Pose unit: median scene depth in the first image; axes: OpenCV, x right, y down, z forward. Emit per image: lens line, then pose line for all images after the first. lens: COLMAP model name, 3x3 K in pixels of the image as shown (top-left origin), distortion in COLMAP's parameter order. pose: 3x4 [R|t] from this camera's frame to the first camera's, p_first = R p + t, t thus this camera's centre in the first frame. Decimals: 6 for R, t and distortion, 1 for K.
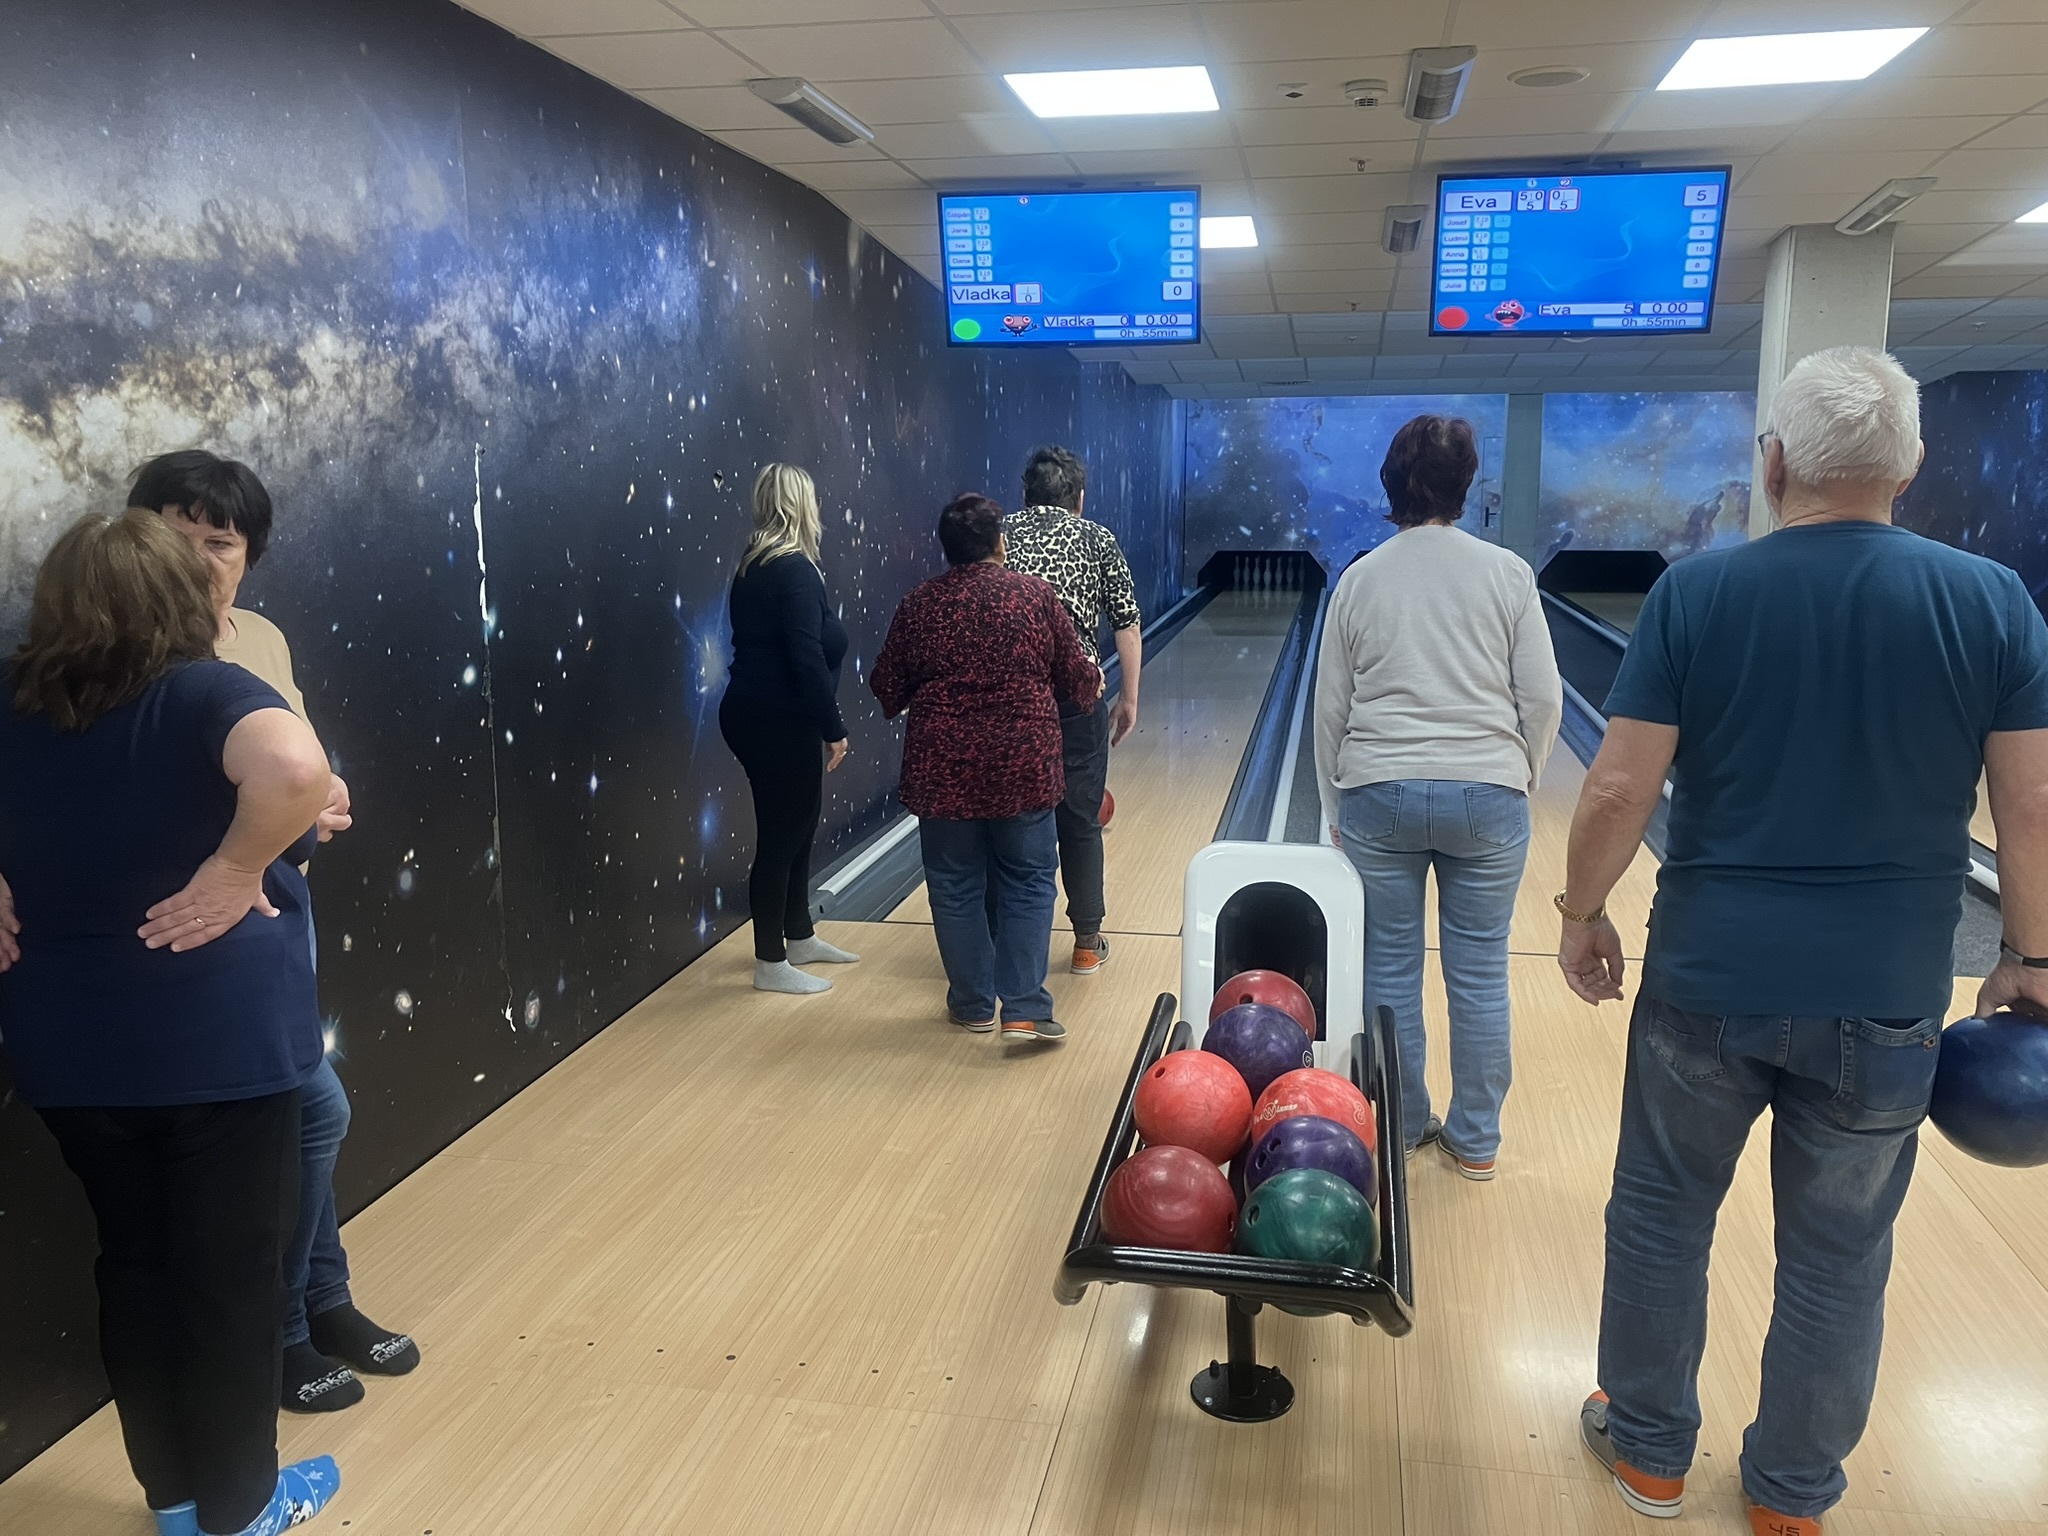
lens RADIAL K [[1670.5, 0, 1026.1], [0, 1670.5, 741.6], [0, 0, 1]] dist [0.032010, -0.013951]
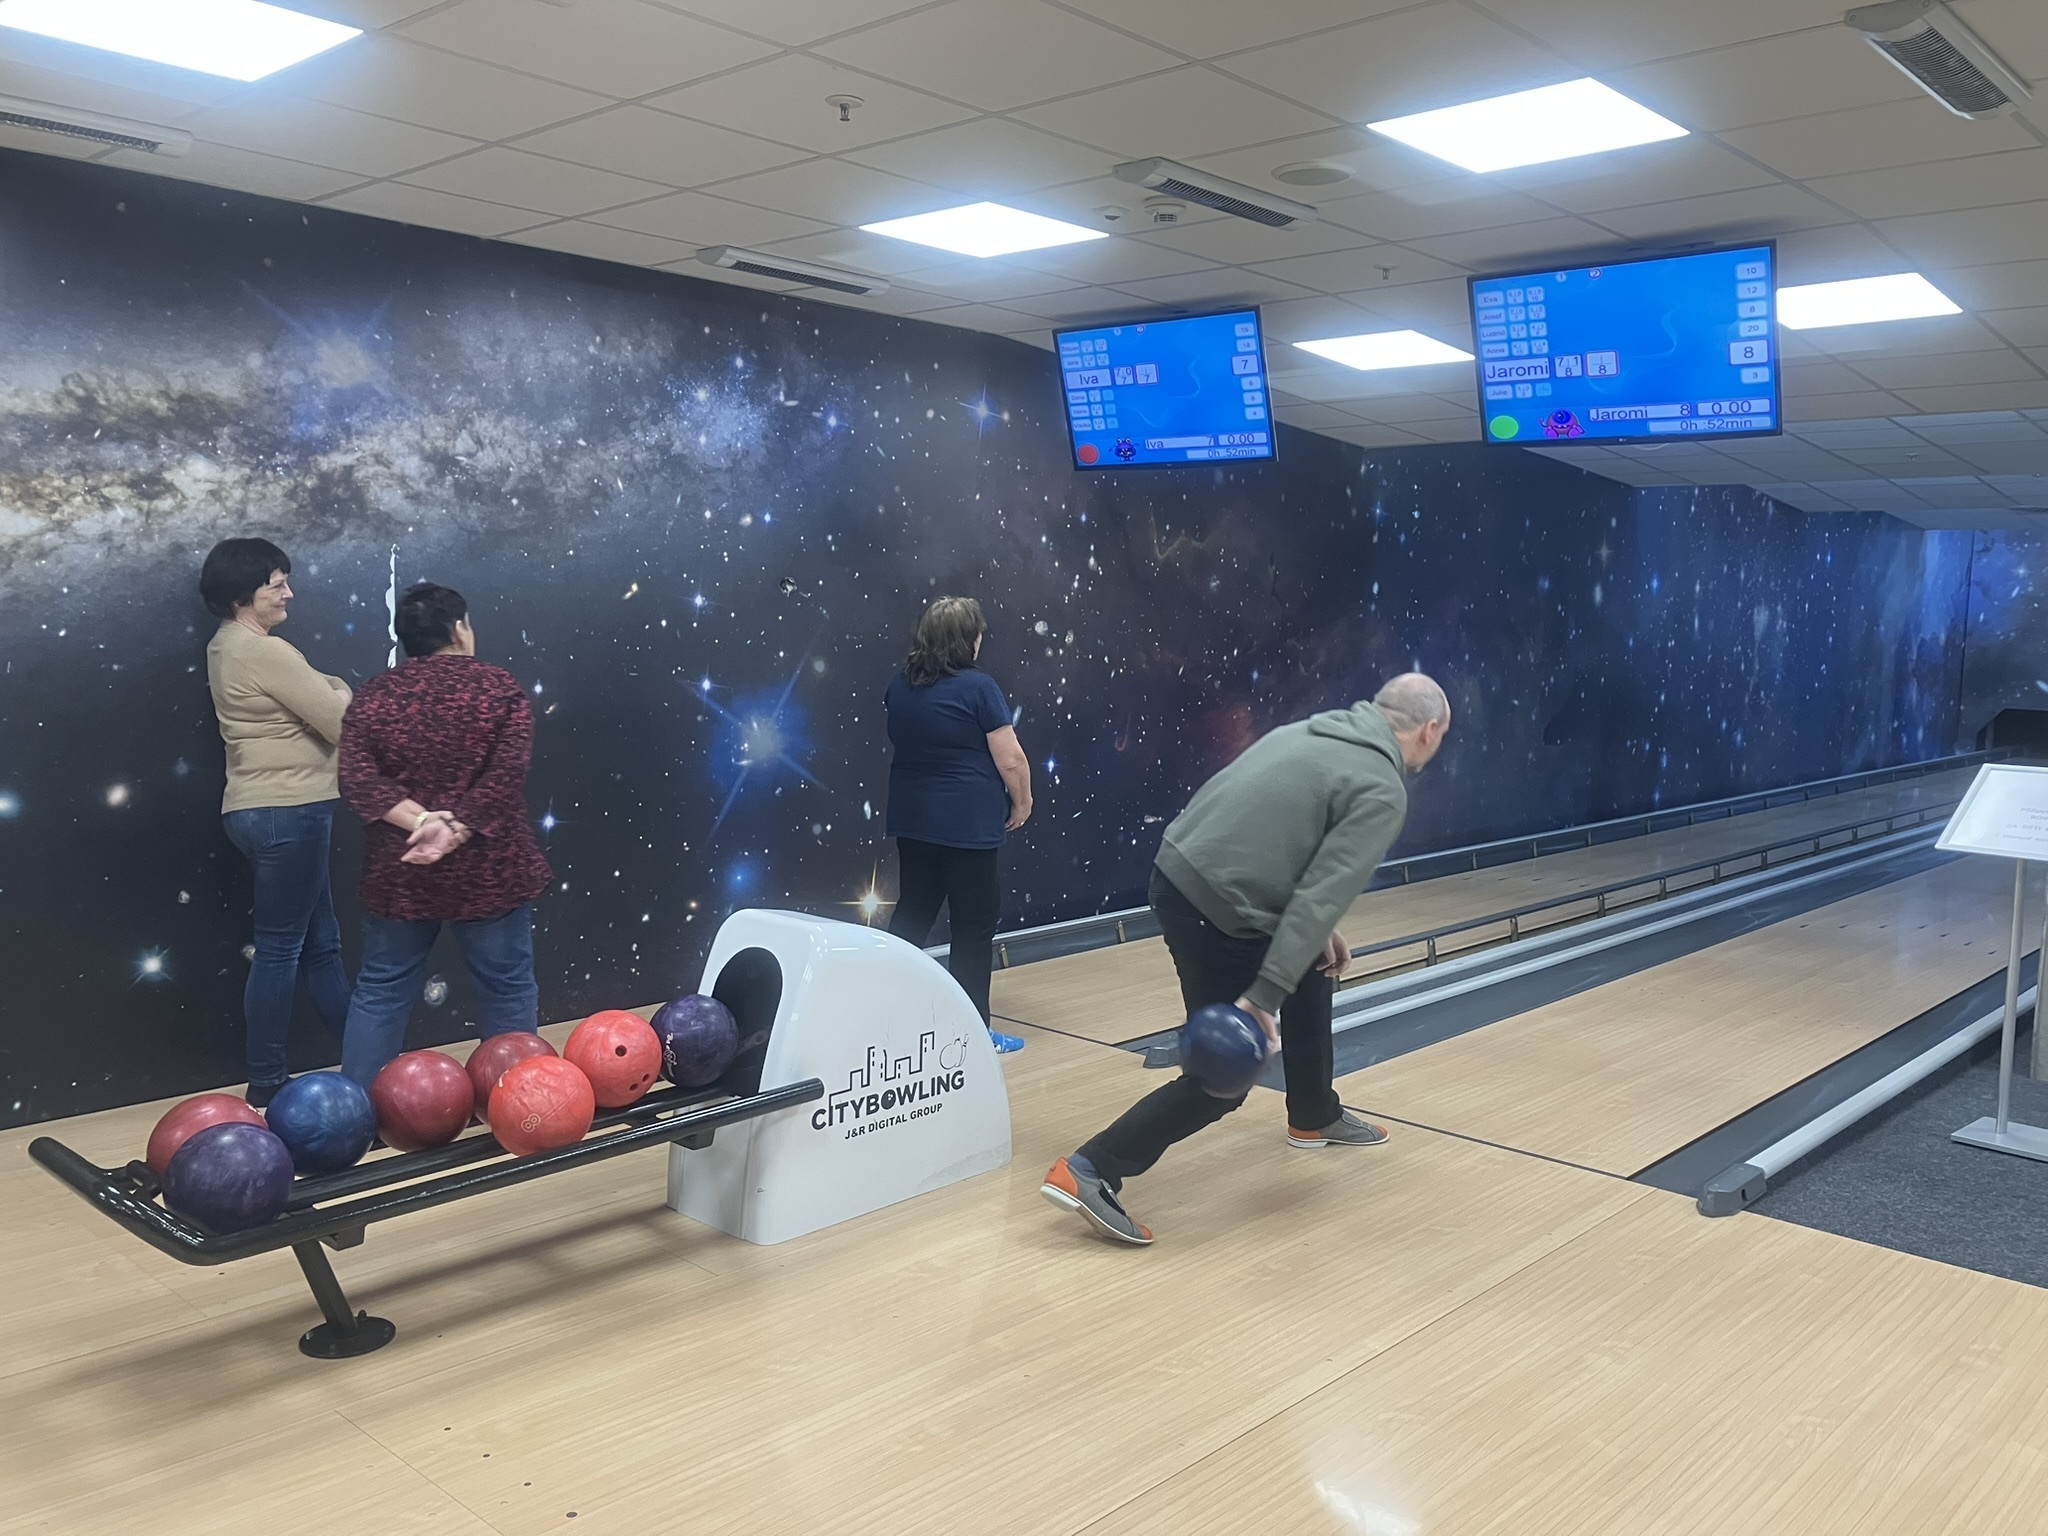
lens RADIAL K [[1670.5, 0, 1022.7], [0, 1670.5, 757.1], [0, 0, 1]] dist [0.032010, -0.013951]
pose [[0.845652, 0.070677, -0.529034, 0.689484], [-0.108982, 0.993176, -0.041520, -0.009230], [0.522490, 0.092767, 0.847584, 0.135095]]
